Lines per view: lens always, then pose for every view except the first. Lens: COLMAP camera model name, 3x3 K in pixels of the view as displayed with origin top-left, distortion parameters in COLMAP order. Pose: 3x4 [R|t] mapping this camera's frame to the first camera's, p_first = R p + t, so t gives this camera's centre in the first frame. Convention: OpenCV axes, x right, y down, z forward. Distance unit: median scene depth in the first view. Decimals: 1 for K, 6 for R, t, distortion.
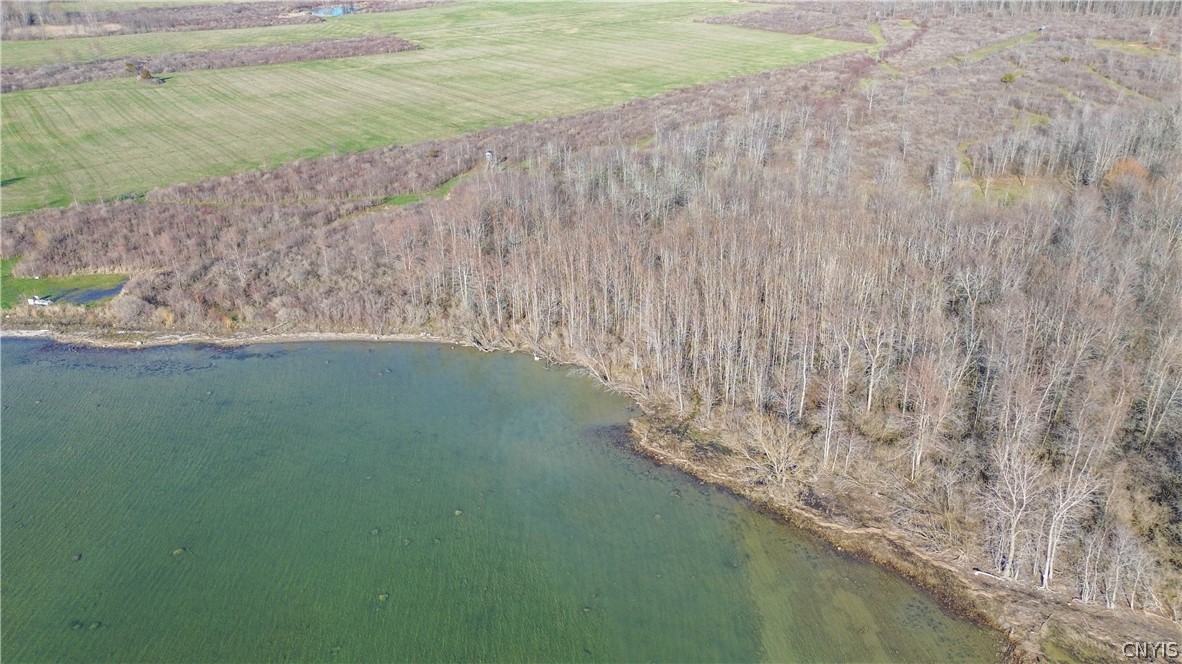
lens RADIAL K [[833.6, 0, 602.5], [0, 833.6, 324.8], [0, 0, 1]] dist [0.067860, -0.056966]
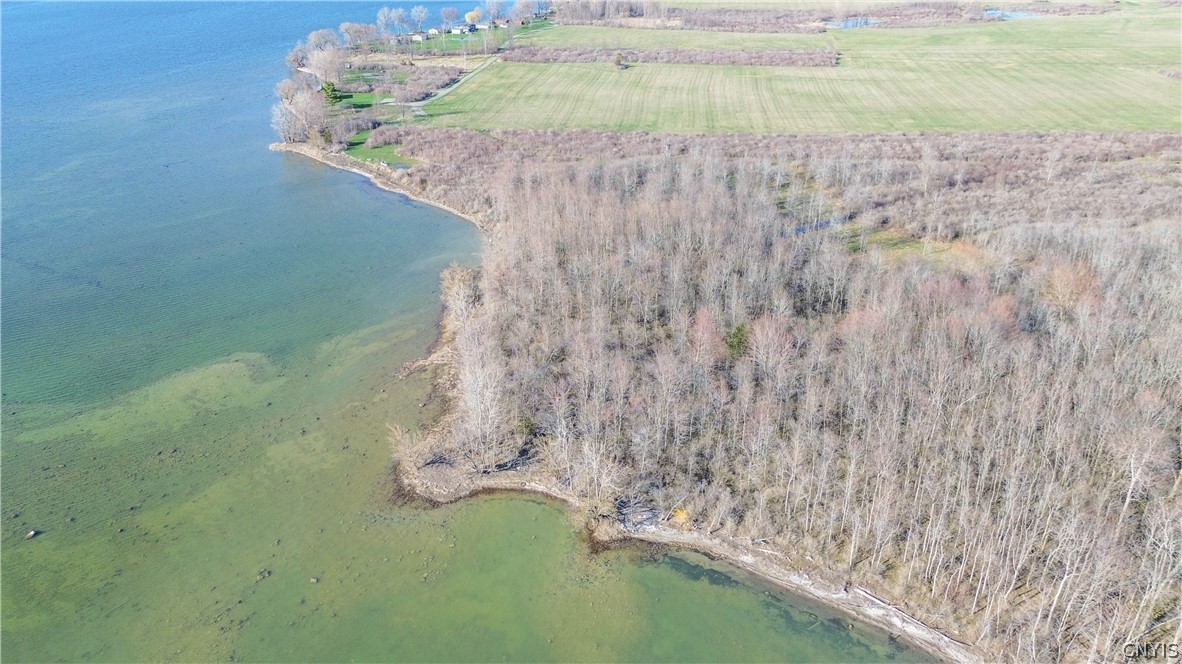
lens RADIAL K [[833.6, 0, 597.9], [0, 833.6, 336.0], [0, 0, 1]] dist [0.067860, -0.056966]
pose [[0.709597, 0.330237, -0.622427, 1.114106], [-0.315784, 0.938735, 0.138050, -0.078005], [0.629883, 0.098592, 0.770407, -0.241271]]
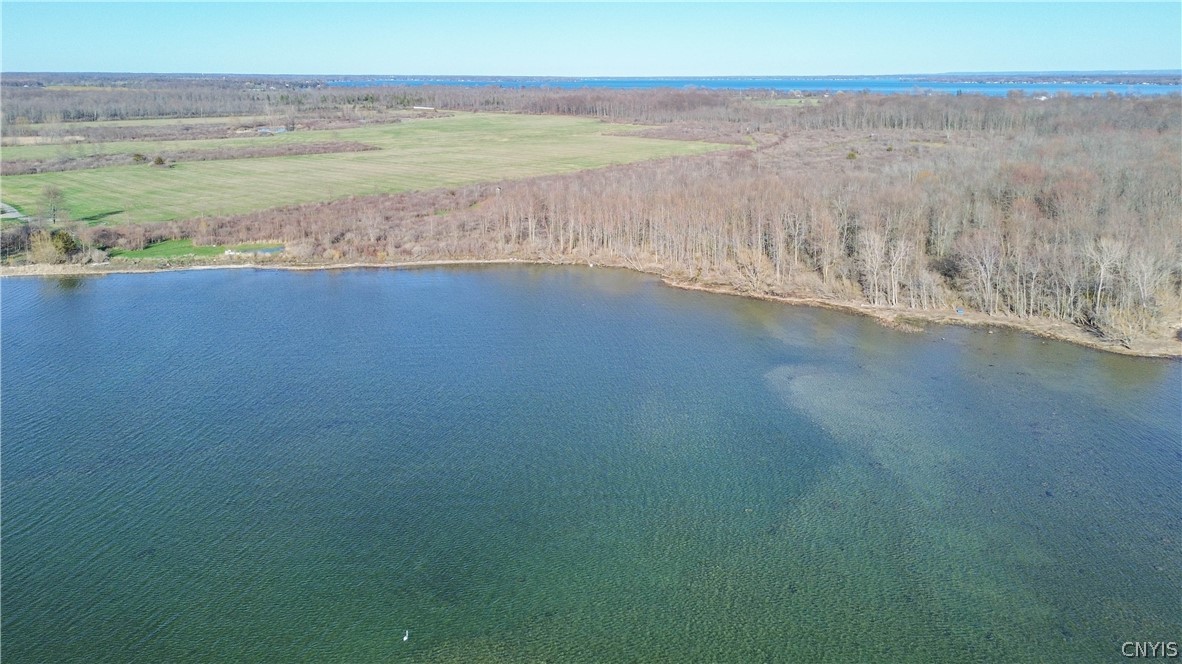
lens RADIAL K [[833.6, 0, 615.2], [0, 833.6, 351.9], [0, 0, 1]] dist [0.067860, -0.056966]
pose [[0.986906, -0.038822, 0.156556, -0.235963], [0.059598, 0.989685, -0.130279, 0.338627], [-0.149884, 0.137903, 0.979039, -0.440436]]
